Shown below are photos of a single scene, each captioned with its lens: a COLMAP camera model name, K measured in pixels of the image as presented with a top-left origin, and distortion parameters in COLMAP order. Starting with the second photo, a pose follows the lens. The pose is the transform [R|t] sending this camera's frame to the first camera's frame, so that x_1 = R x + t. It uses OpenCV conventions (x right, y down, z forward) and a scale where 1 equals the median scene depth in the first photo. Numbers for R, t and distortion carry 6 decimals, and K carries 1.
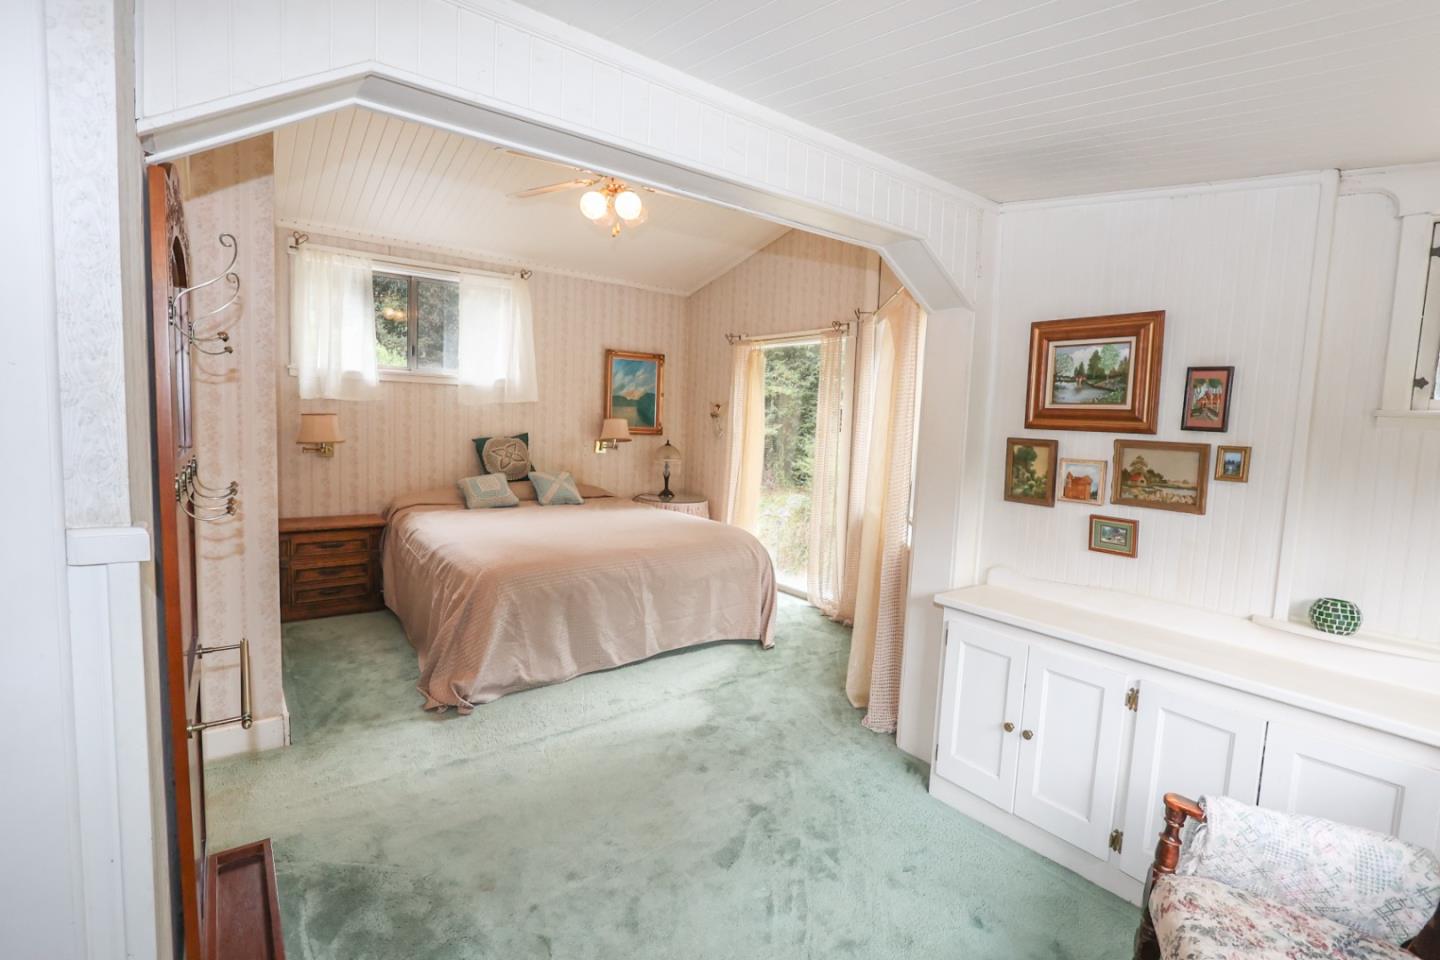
lens RADIAL K [[664.5, 0, 713.3], [0, 664.5, 473.9], [0, 0, 1]] dist [-0.002651, 0.000456]
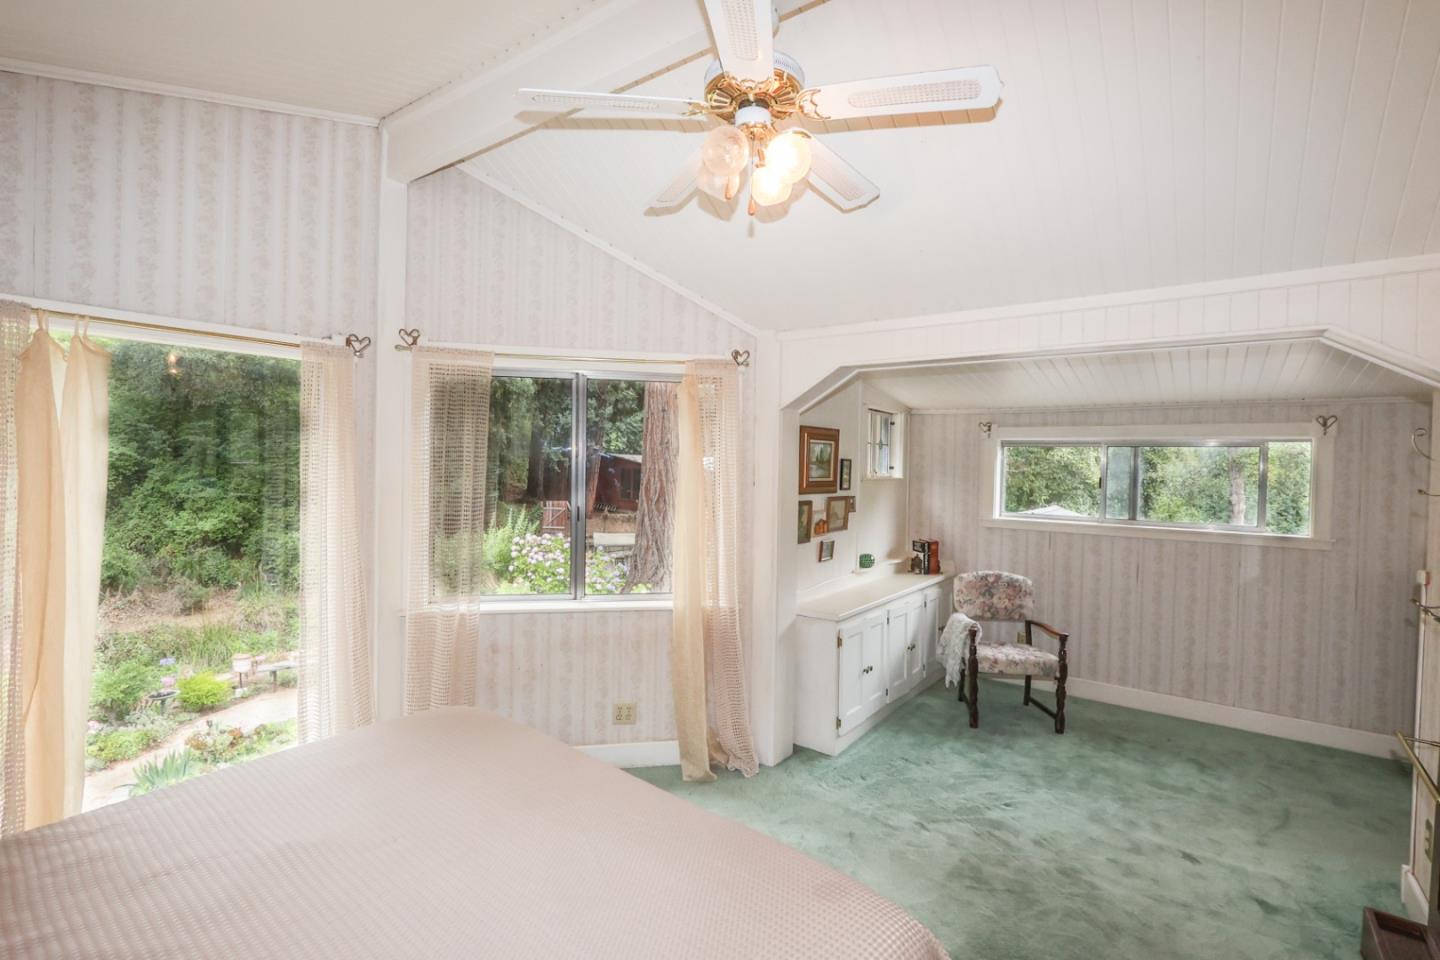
lens RADIAL K [[664.5, 0, 713.3], [0, 664.5, 473.9], [0, 0, 1]] dist [-0.002651, 0.000456]
pose [[-0.262413, -0.060573, 0.963053, -1.006123], [0.052592, 0.995647, 0.076953, -0.259059], [-0.963521, 0.070843, -0.258085, 1.692119]]
